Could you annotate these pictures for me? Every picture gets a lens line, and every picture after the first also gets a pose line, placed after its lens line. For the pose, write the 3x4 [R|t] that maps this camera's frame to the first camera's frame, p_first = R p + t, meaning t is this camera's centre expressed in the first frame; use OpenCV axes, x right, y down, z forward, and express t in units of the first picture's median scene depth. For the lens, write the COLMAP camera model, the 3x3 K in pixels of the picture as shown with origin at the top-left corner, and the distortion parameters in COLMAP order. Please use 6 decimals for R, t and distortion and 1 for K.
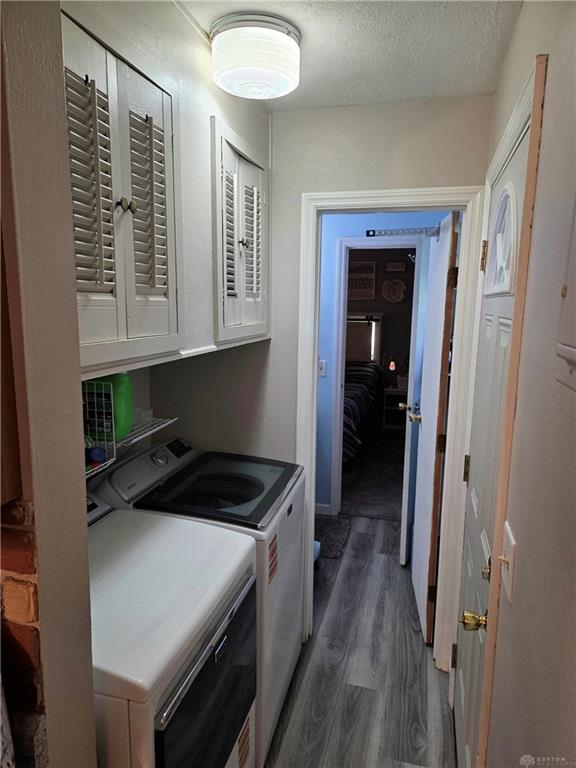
lens RADIAL K [[513.3, 0, 287.7], [0, 513.3, 384.2], [0, 0, 1]] dist [0.004443, -0.000005]
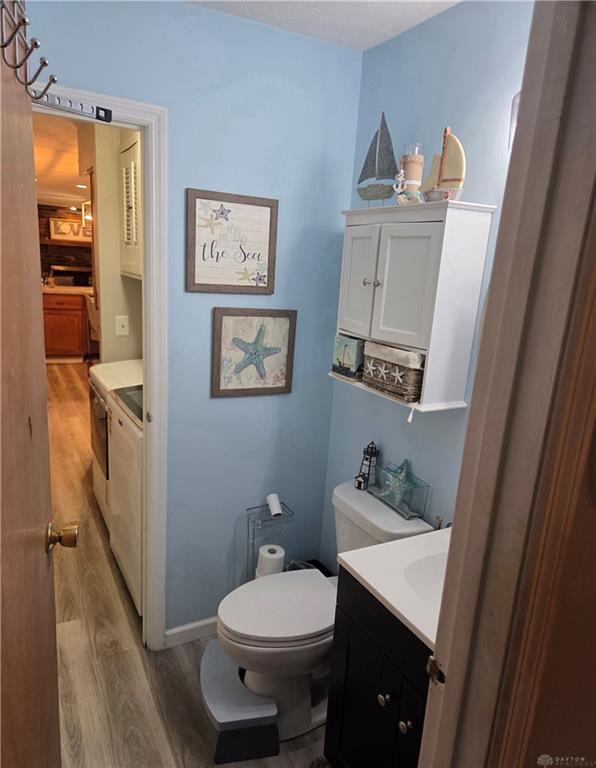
lens RADIAL K [[536.8, 0, 297.9], [0, 536.8, 385.0], [0, 0, 1]] dist [0.002995, -0.002044]
pose [[-0.726286, 0.084768, -0.682146, 0.435649], [-0.191667, 0.928036, 0.319393, -0.246059], [0.660131, 0.362716, -0.657772, 1.616287]]
